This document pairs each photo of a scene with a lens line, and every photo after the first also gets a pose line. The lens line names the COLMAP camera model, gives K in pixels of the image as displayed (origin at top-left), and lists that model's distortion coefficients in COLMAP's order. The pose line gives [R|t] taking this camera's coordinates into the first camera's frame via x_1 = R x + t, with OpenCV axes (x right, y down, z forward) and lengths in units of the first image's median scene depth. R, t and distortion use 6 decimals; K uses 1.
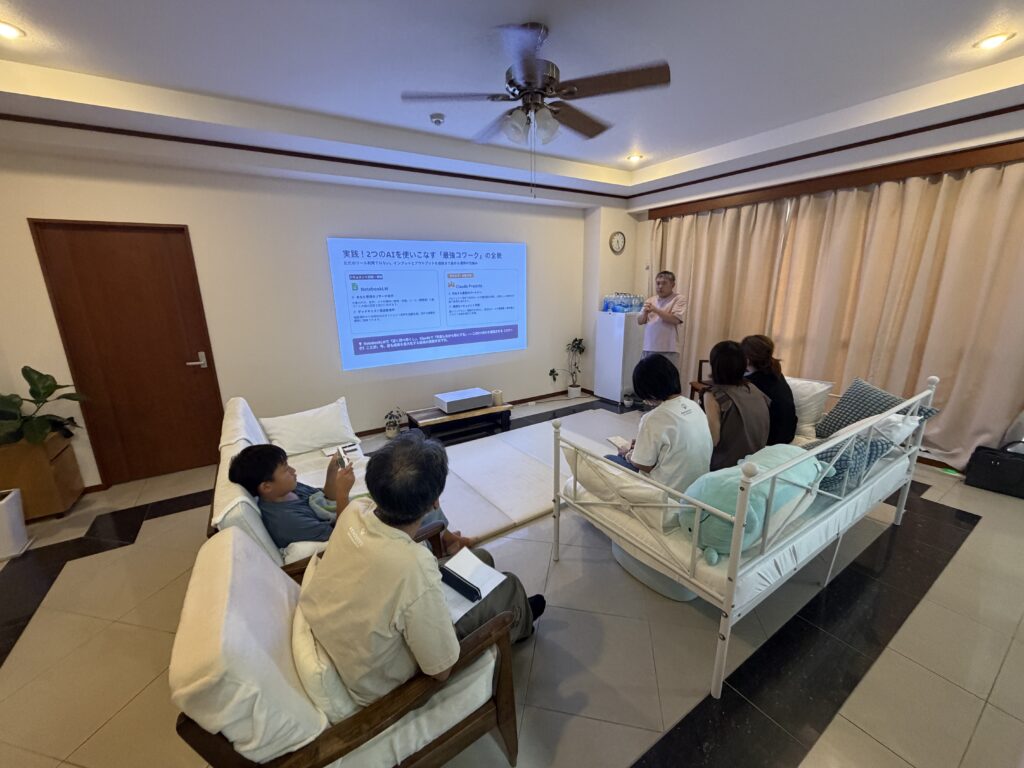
lens RADIAL K [[410.4, 0, 510.8], [0, 410.4, 381.7], [0, 0, 1]] dist [0.002778, 0.000535]
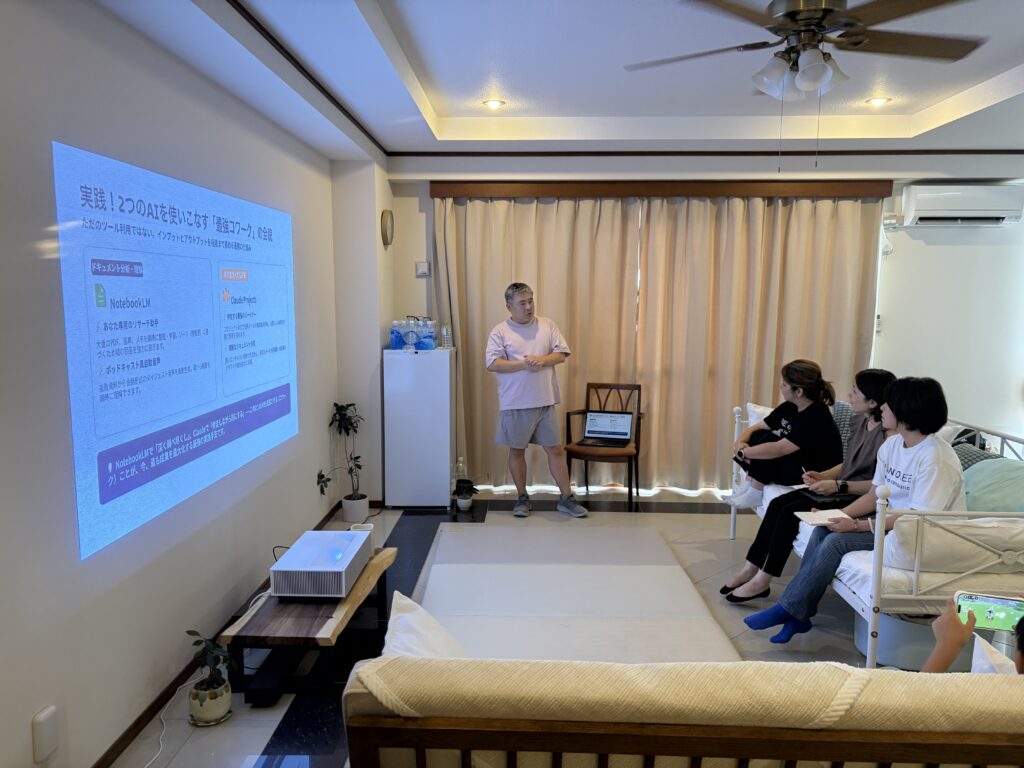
lens RADIAL K [[760.9, 0, 510.8], [0, 760.9, 389.3], [0, 0, 1]] dist [0.002960, -0.004505]
pose [[0.563668, -0.082062, 0.821915, -0.604451], [0.185185, 0.982278, -0.028926, -0.069654], [-0.804975, 0.168511, 0.568876, 0.351423]]
